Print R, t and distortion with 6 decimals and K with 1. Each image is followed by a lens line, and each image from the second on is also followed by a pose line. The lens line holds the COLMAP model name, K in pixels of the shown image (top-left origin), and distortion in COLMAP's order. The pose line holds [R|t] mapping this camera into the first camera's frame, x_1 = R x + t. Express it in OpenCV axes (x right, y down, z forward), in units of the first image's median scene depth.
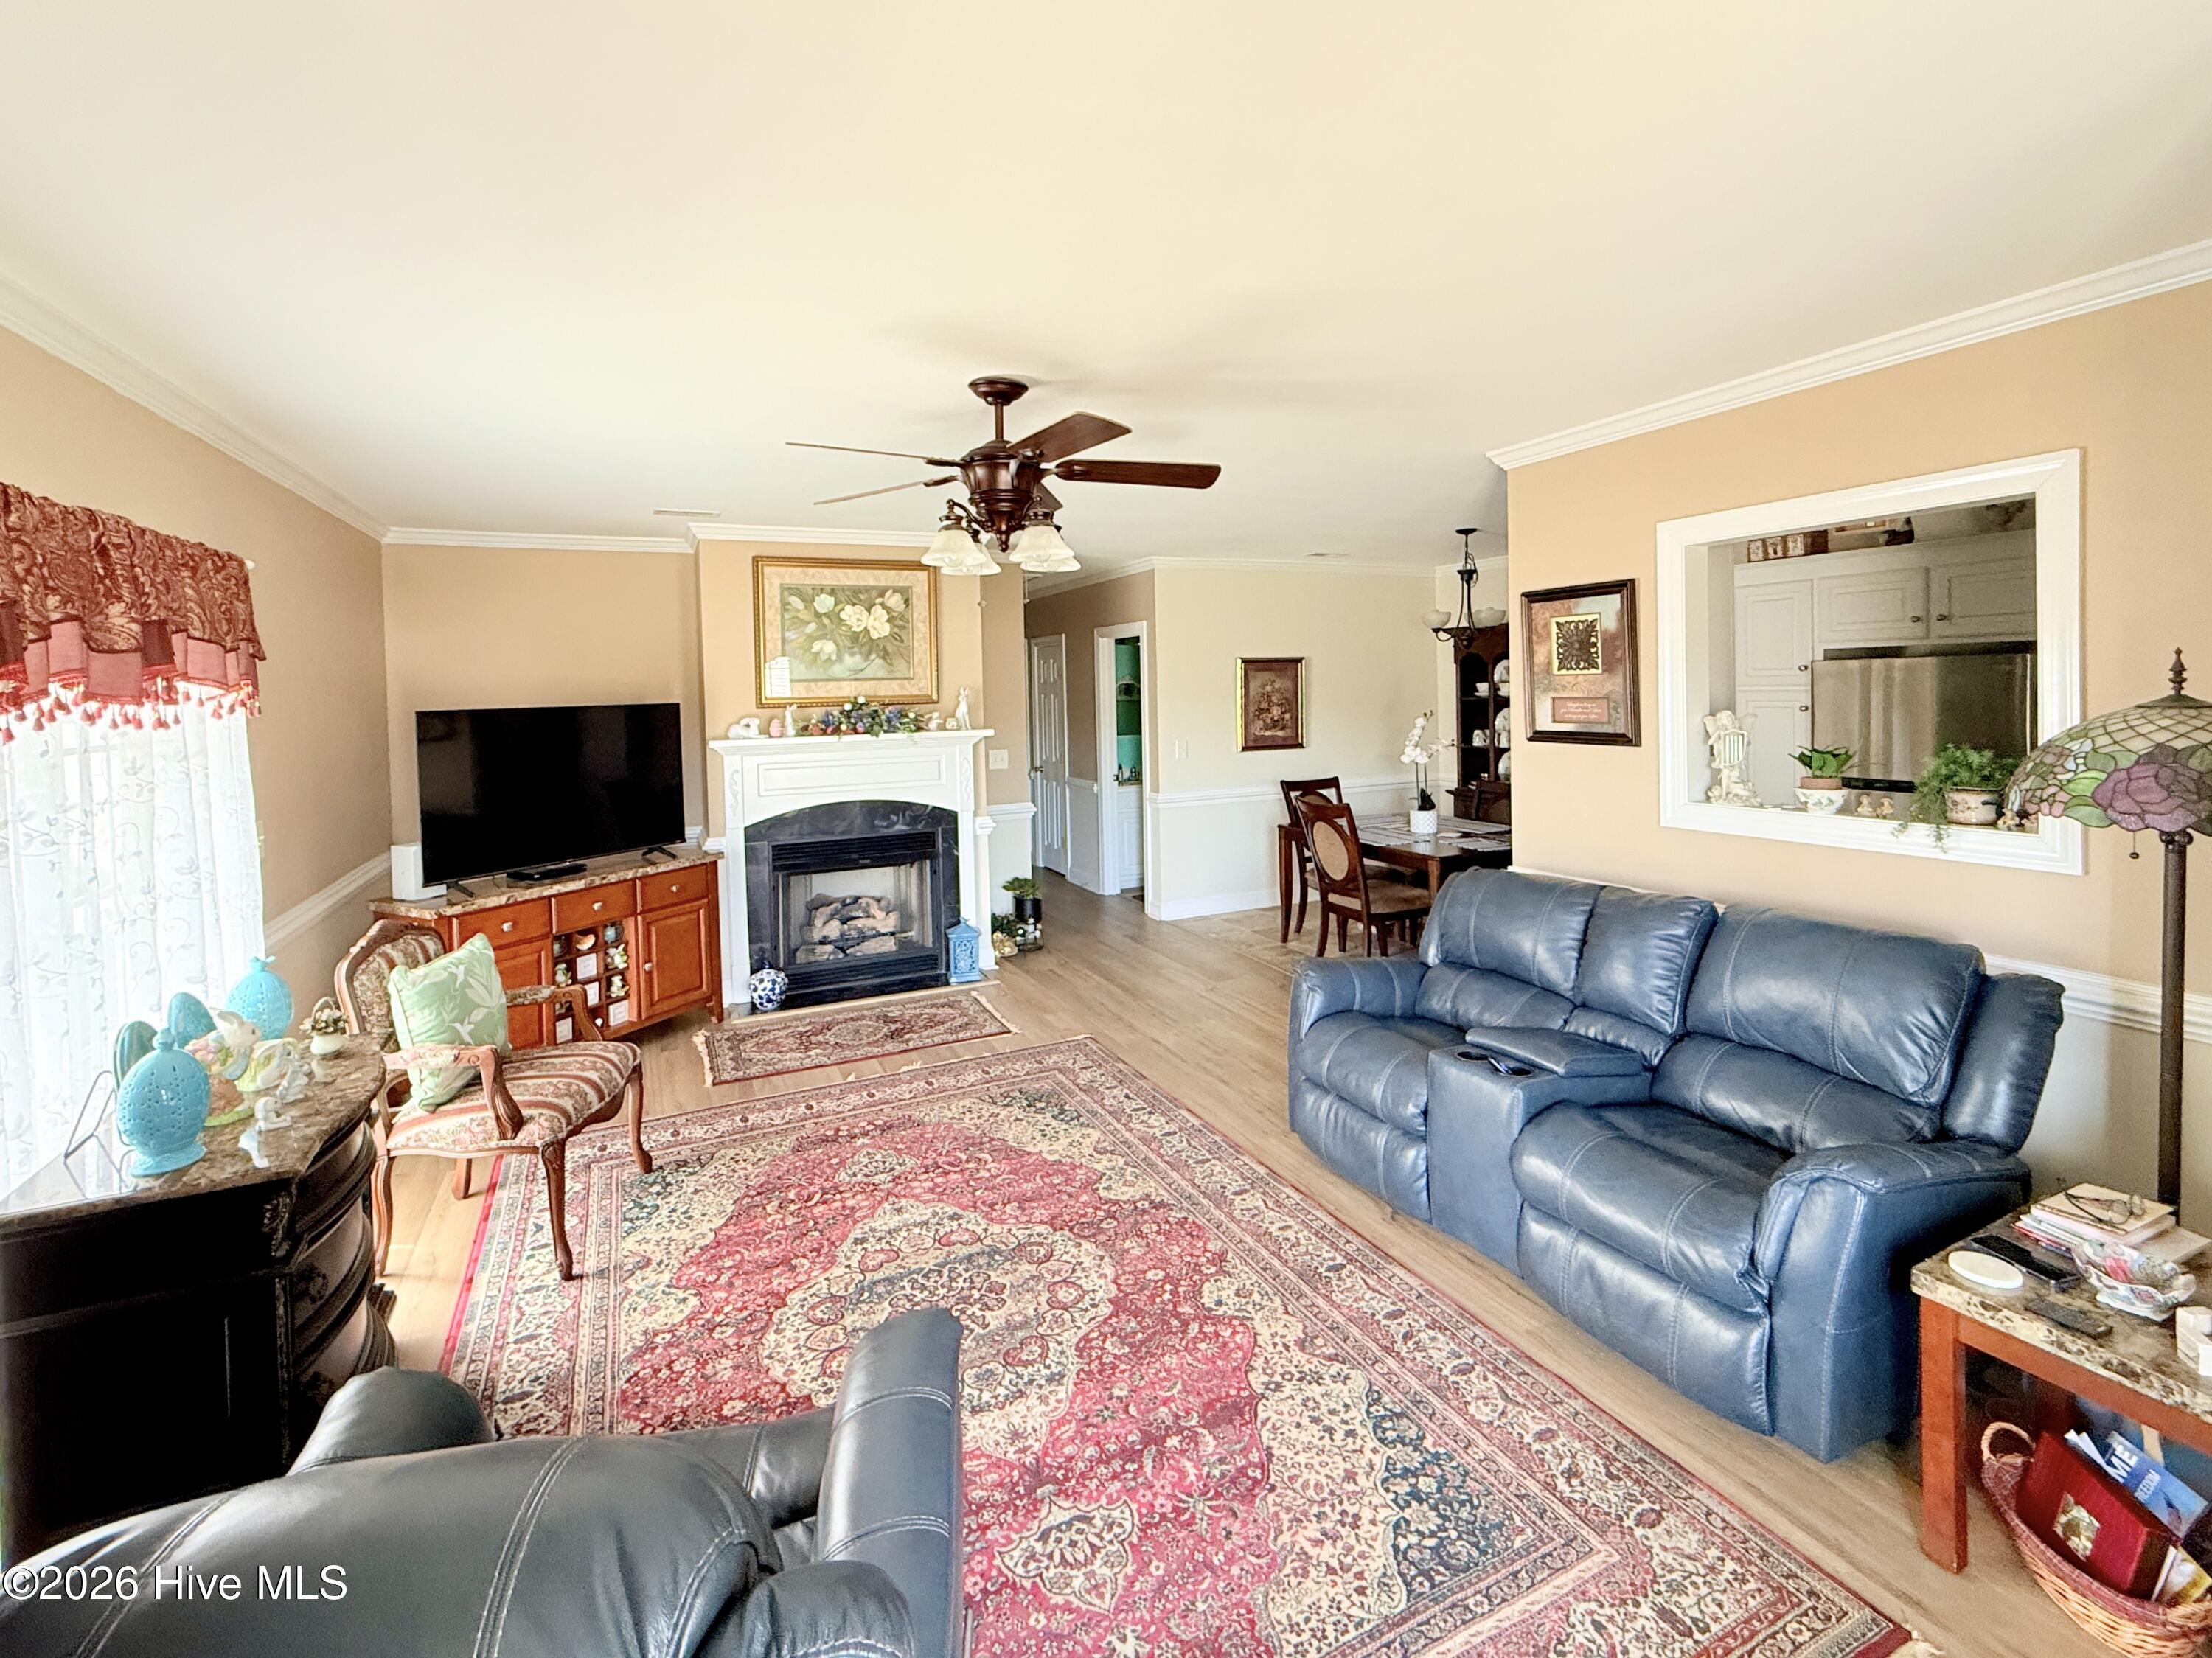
lens RADIAL K [[1000.0, 0, 1101.6], [0, 1000.0, 712.0], [0, 0, 1]] dist [0.000410, -0.000416]
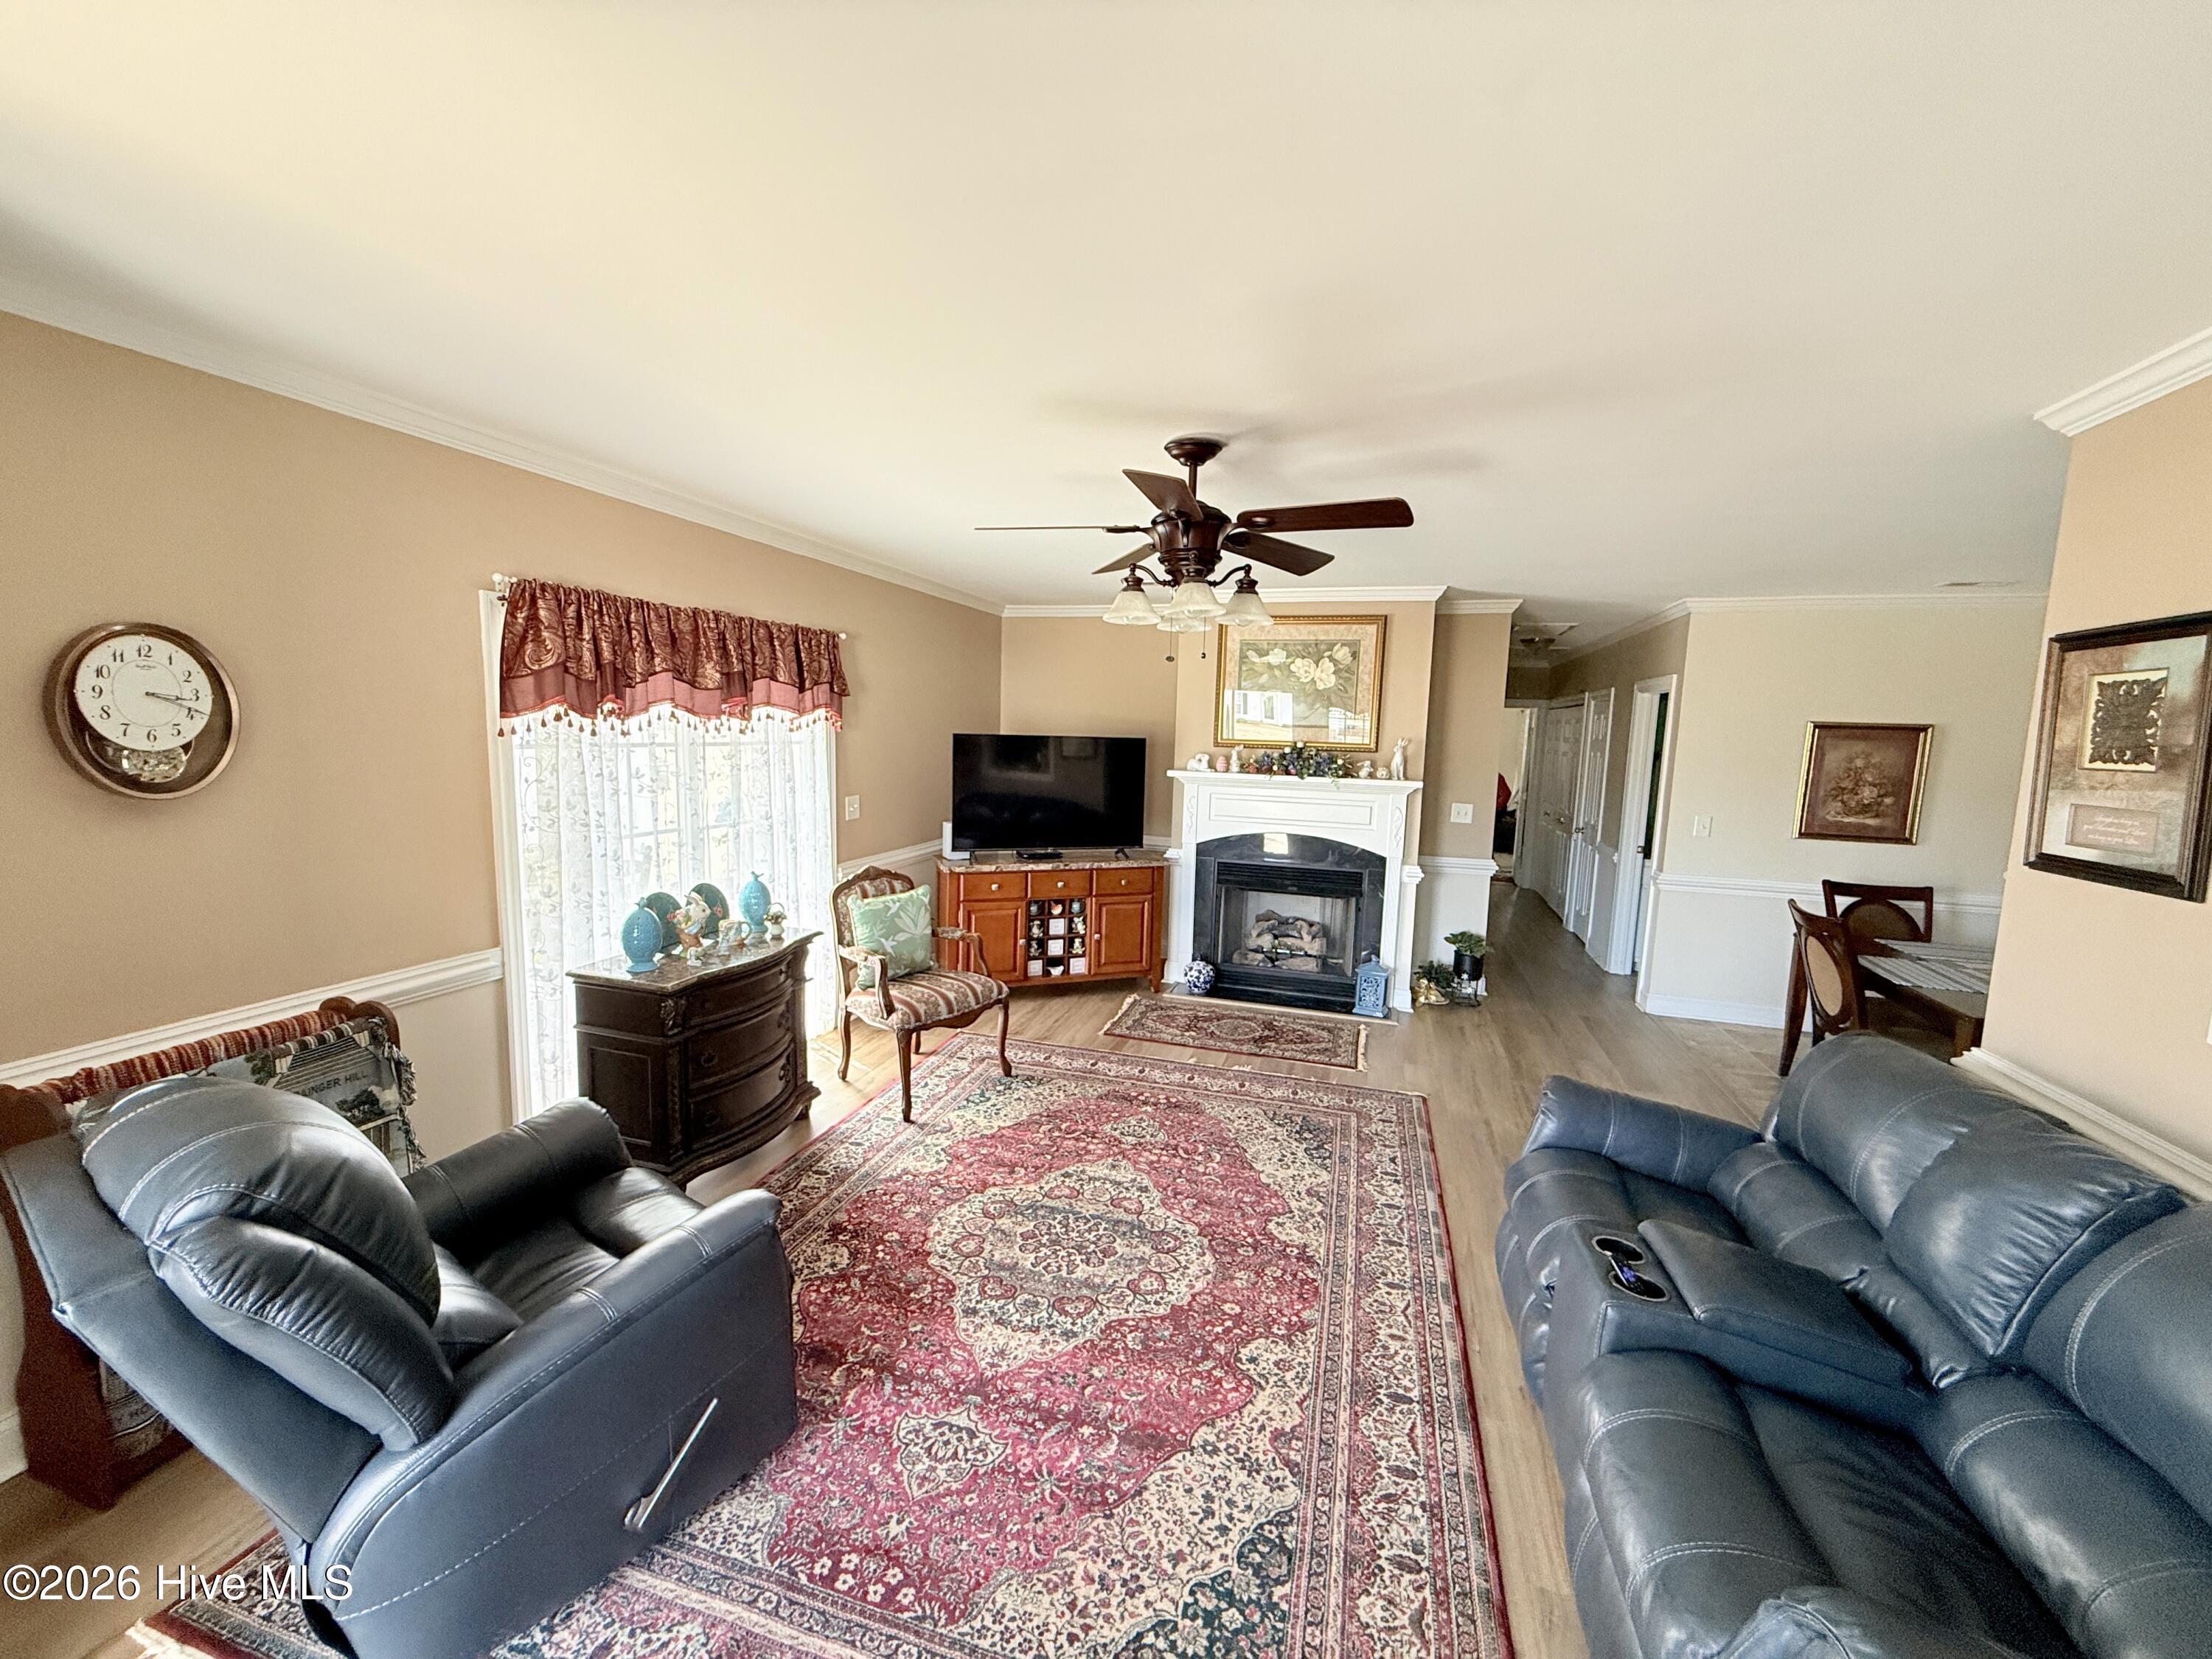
lens RADIAL K [[874.7, 0, 1099.3], [0, 874.7, 830.7], [0, 0, 1]] dist [0.001207, -0.000111]
pose [[0.741513, 0.125245, -0.659146, 0.412341], [-0.065288, 0.991230, 0.114898, -0.024152], [0.667755, -0.042164, 0.743186, 0.208409]]
